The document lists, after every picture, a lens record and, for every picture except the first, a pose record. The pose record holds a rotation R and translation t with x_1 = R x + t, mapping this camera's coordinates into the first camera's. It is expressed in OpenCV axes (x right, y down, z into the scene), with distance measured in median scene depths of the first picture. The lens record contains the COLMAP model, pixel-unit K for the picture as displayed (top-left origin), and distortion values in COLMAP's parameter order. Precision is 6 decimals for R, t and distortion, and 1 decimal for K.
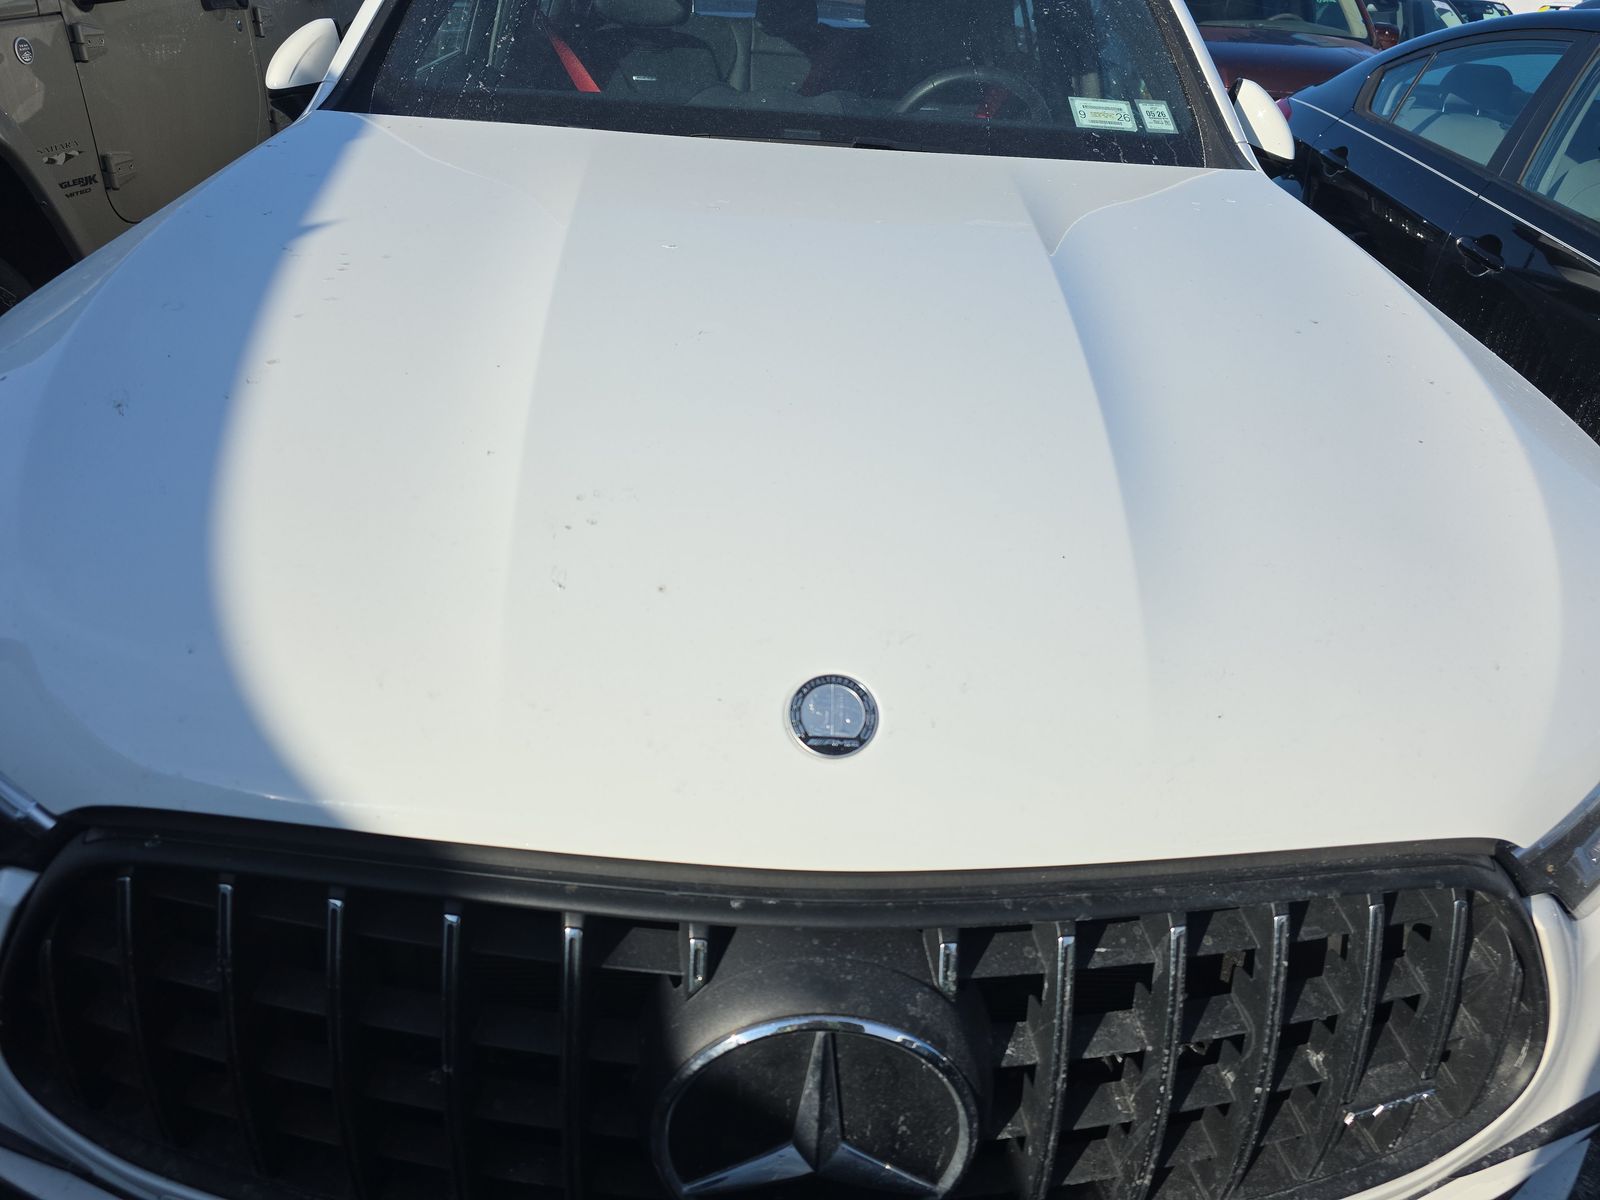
lens RADIAL K [[1075.1, 0, 813.2], [0, 1075.1, 564.4], [0, 0, 1]] dist [0.030104, -0.023310]
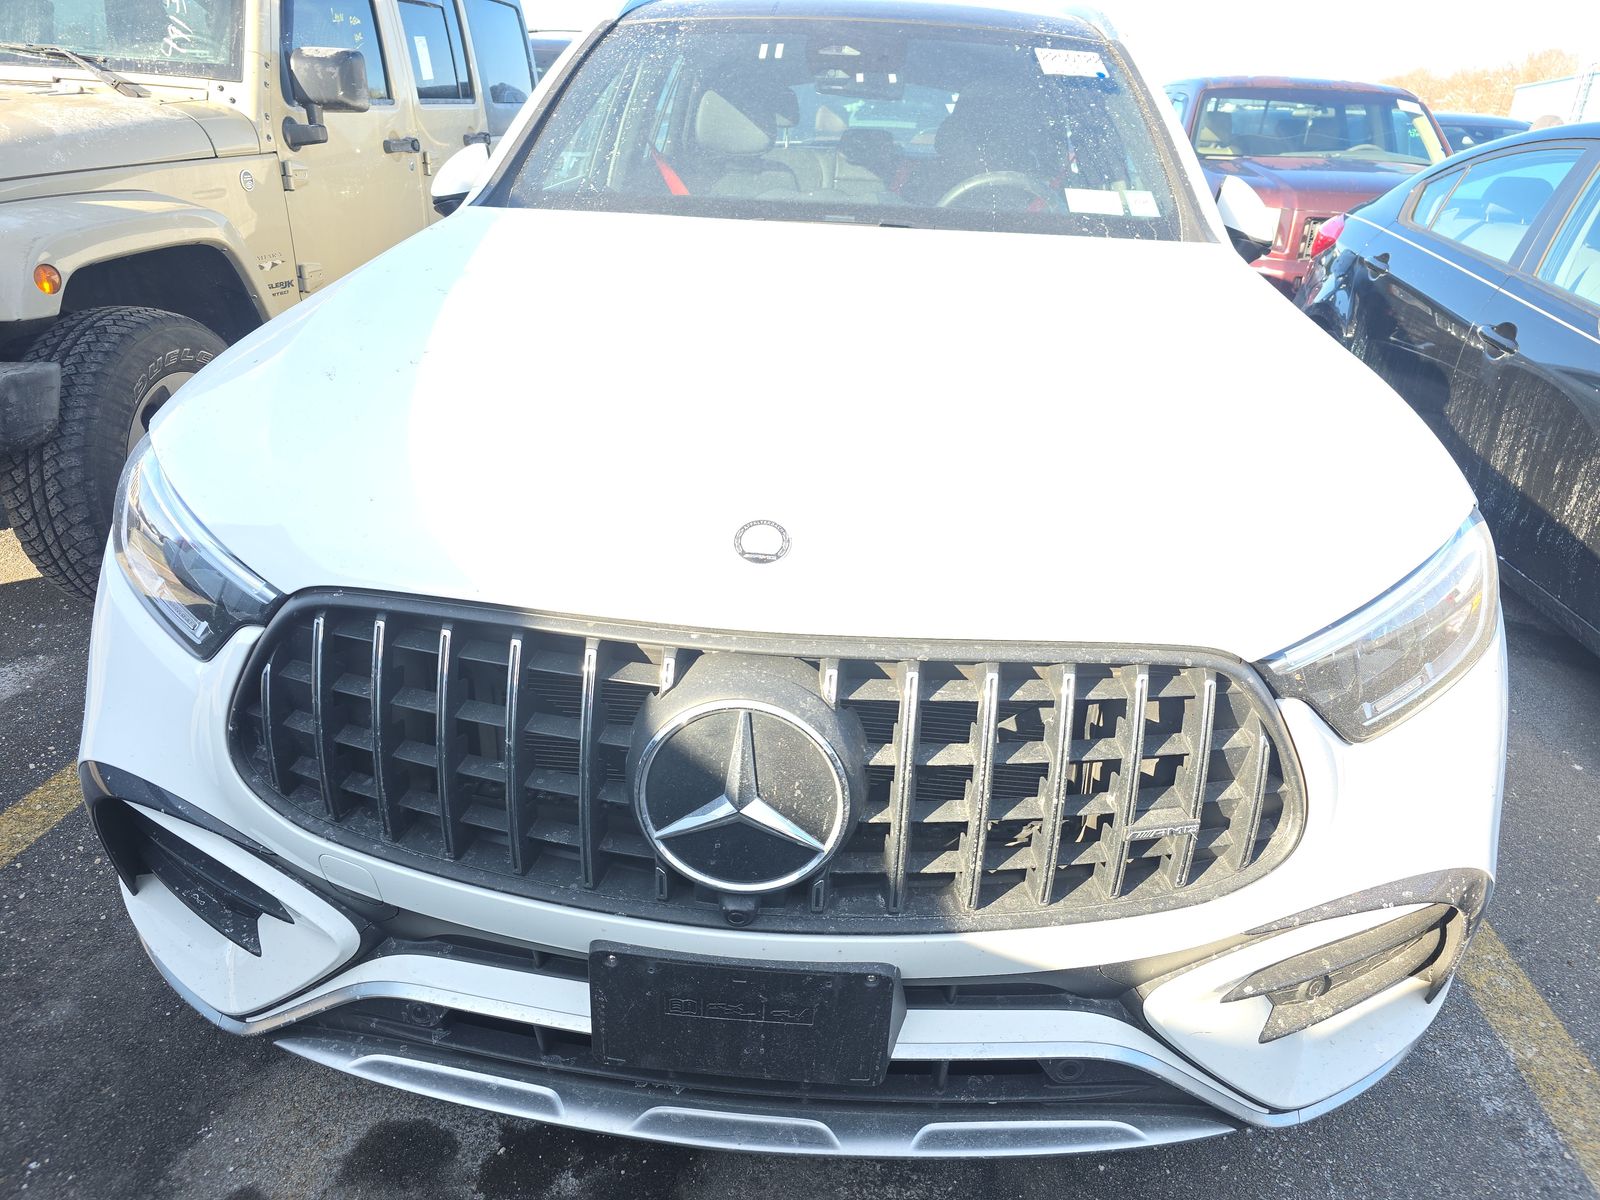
lens RADIAL K [[1075.1, 0, 806.8], [0, 1075.1, 602.6], [0, 0, 1]] dist [0.030104, -0.023310]
pose [[0.993718, 0.023653, -0.109382, 0.093973], [-0.033229, 0.995692, -0.086562, 0.144453], [0.106863, 0.089653, 0.990223, -0.187399]]
